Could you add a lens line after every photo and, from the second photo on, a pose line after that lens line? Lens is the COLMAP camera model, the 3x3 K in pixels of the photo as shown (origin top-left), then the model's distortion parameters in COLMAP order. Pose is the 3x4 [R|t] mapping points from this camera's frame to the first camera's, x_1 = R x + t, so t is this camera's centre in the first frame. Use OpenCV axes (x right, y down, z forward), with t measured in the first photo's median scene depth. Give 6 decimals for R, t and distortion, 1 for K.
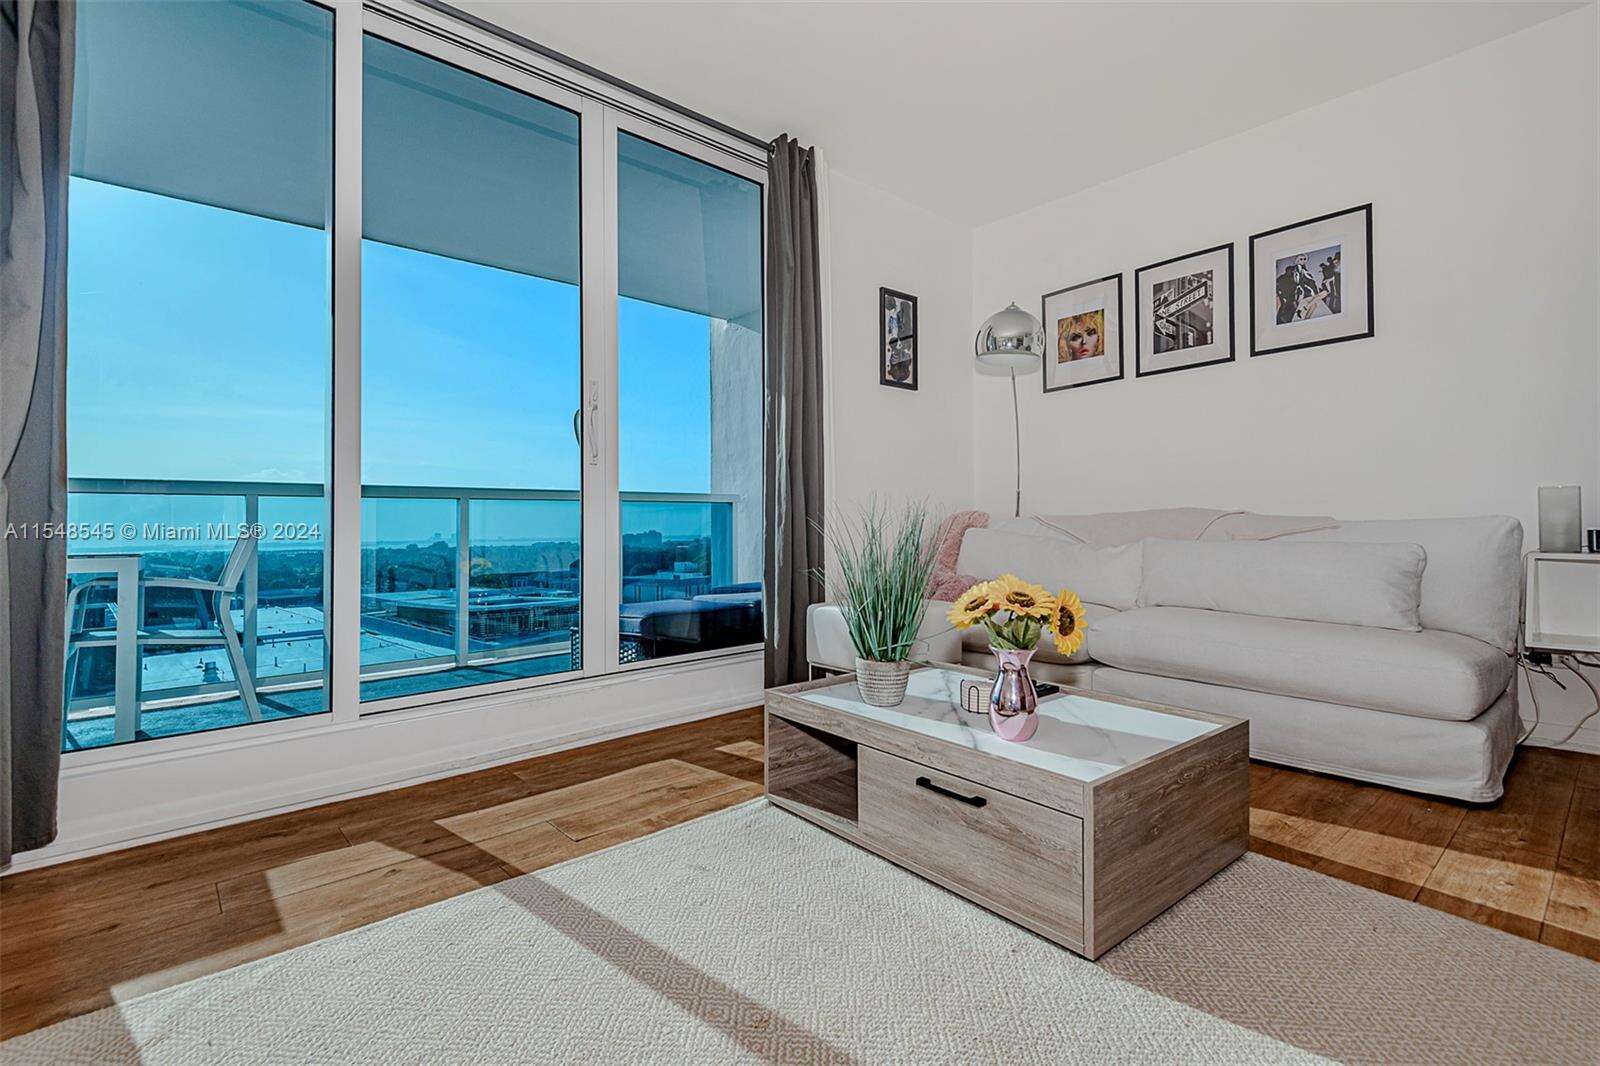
lens RADIAL K [[680.2, 0, 760.1], [0, 680.2, 530.5], [0, 0, 1]] dist [0.015473, -0.002454]
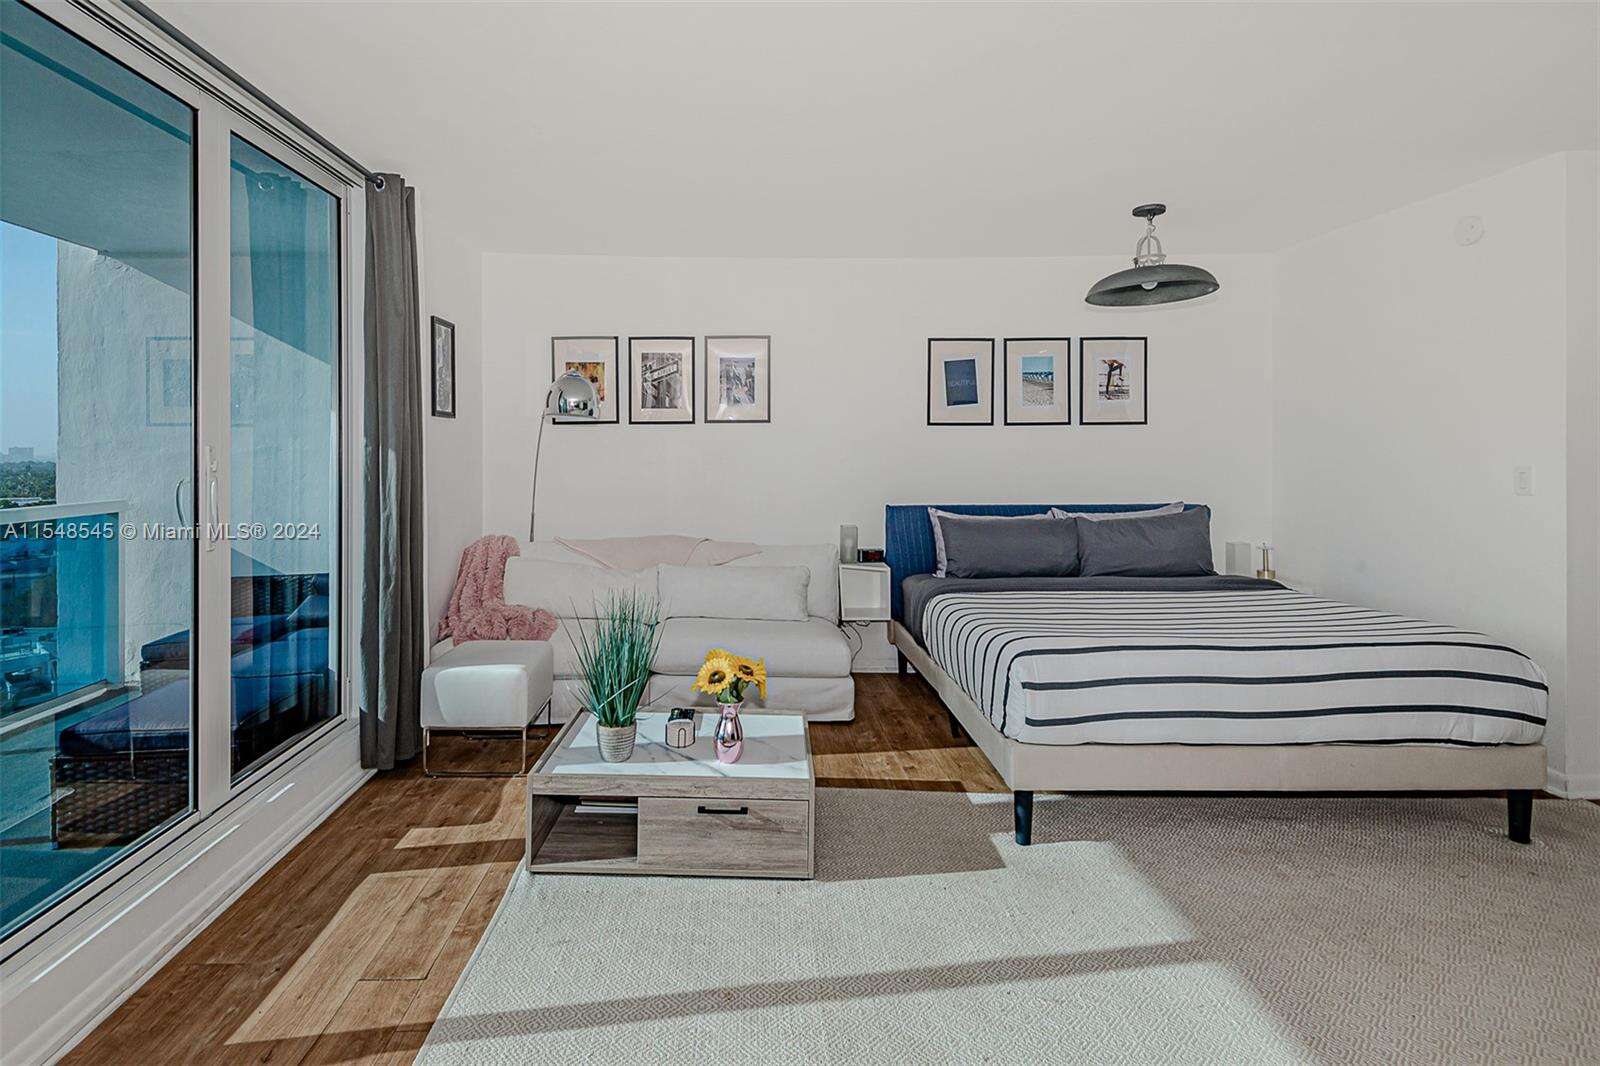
lens RADIAL K [[737.0, 0, 763.9], [0, 737.0, 482.4], [0, 0, 1]] dist [0.003413, -0.006078]
pose [[0.641976, 0.013714, 0.766602, -0.464203], [-0.008701, 0.999906, -0.010600, -0.162436], [-0.766676, 0.000135, 0.642035, -0.054515]]
